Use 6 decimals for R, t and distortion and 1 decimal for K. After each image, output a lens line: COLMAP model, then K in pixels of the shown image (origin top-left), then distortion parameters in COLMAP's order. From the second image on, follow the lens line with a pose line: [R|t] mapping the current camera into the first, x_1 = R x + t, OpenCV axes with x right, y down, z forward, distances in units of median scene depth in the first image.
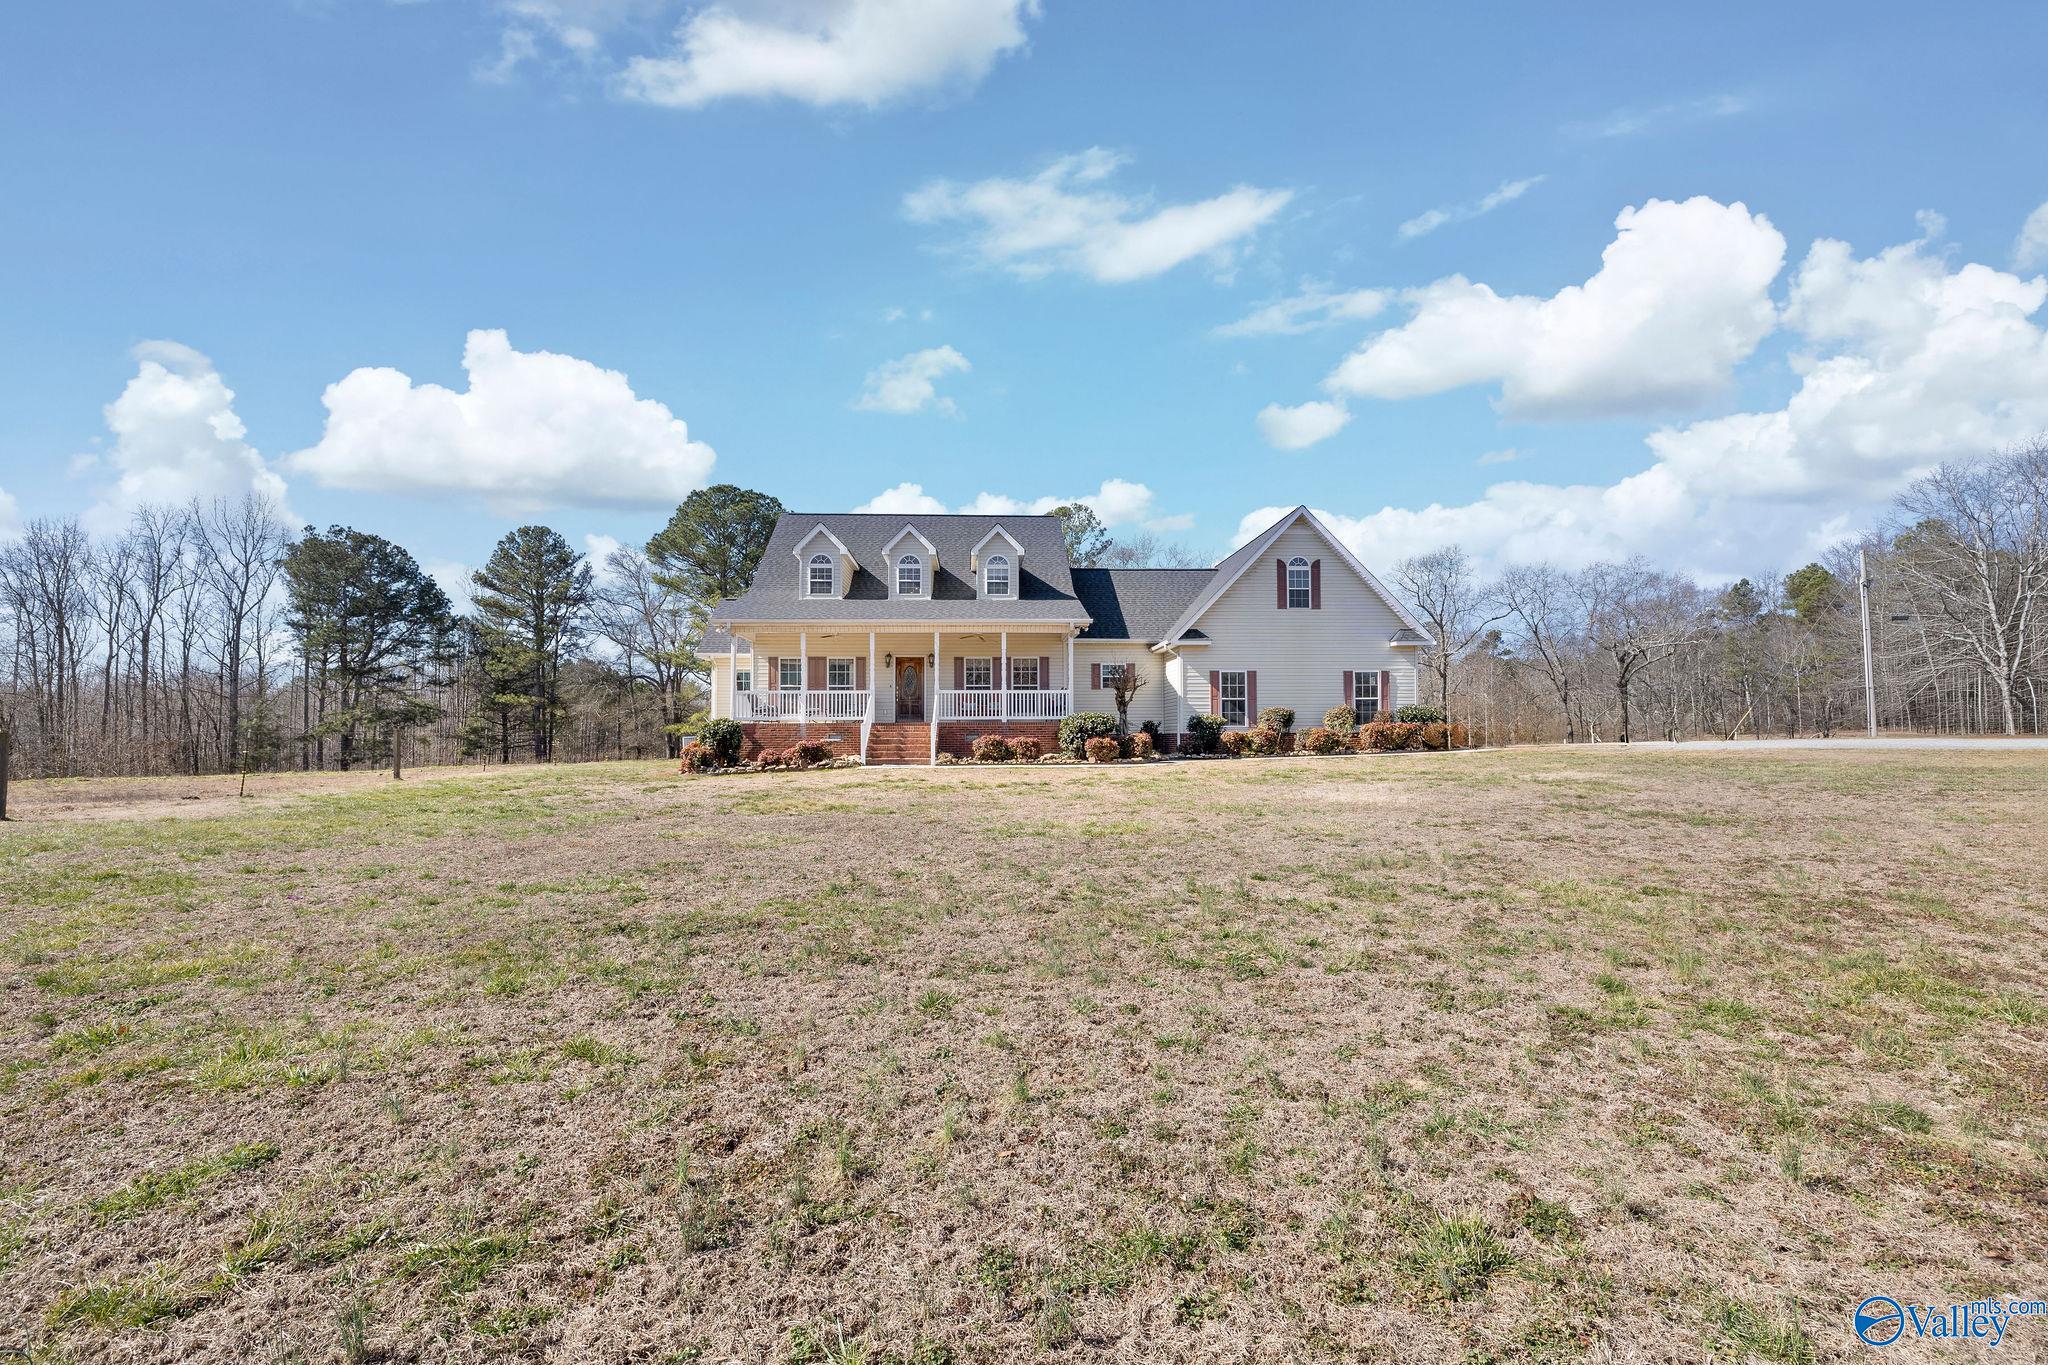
lens RADIAL K [[885.0, 0, 1028.0], [0, 885.0, 689.1], [0, 0, 1]] dist [0.005937, -0.001036]
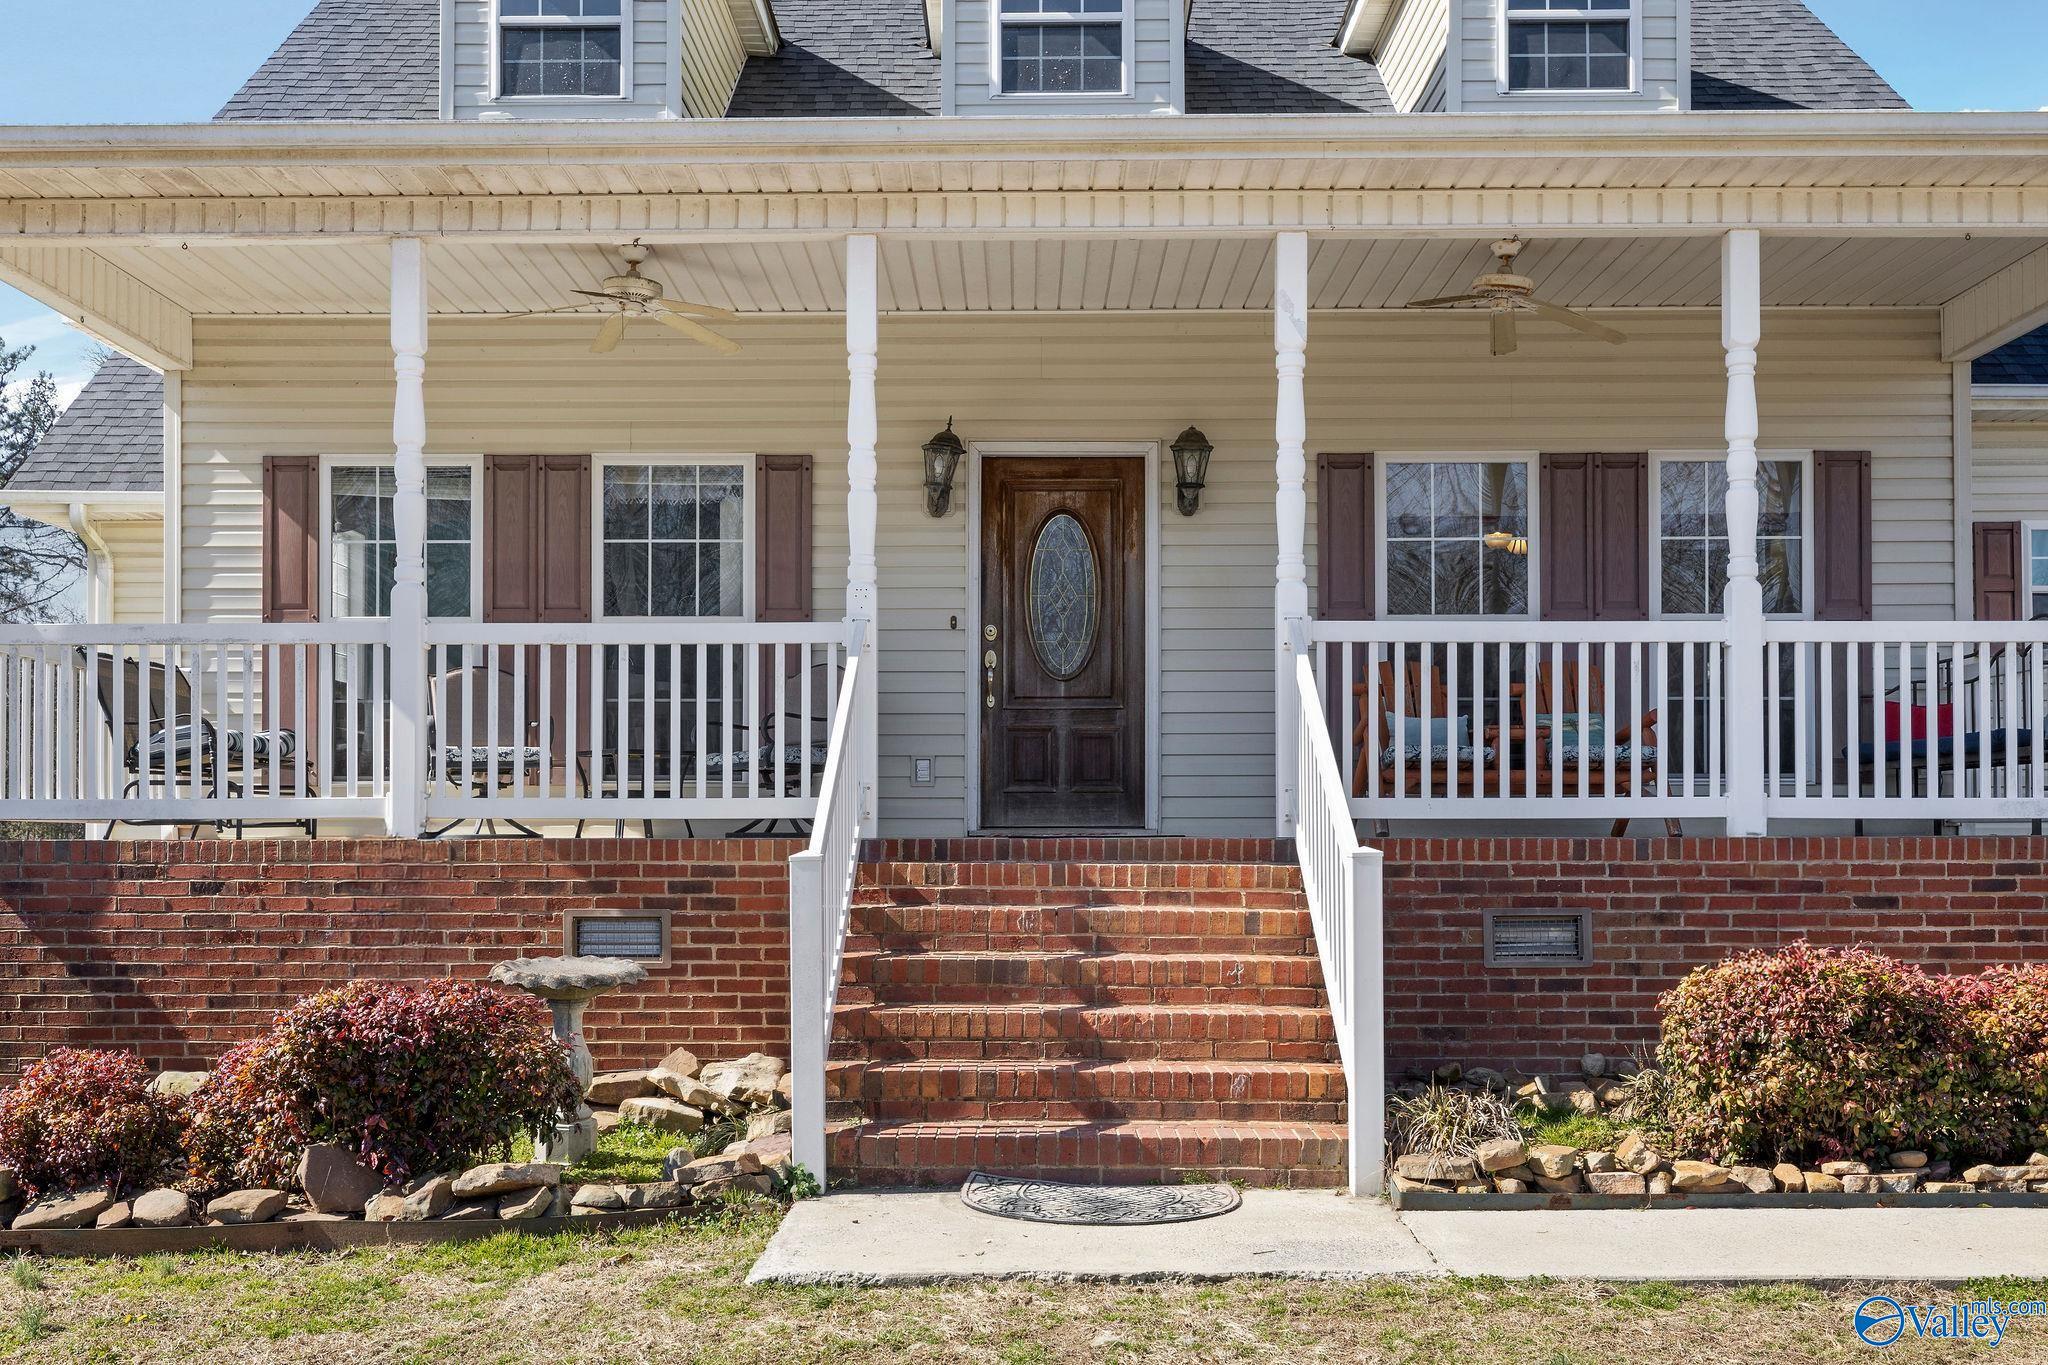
lens RADIAL K [[2057.8, 0, 1024.0], [0, 2057.8, 682.5], [0, 0, 1]] dist [-0.000834, 0.000297]
pose [[0.997657, -0.001169, -0.068404, -0.116368], [-0.000490, 0.999706, -0.024245, 0.018649], [0.068412, 0.024222, 0.997363, 0.611009]]
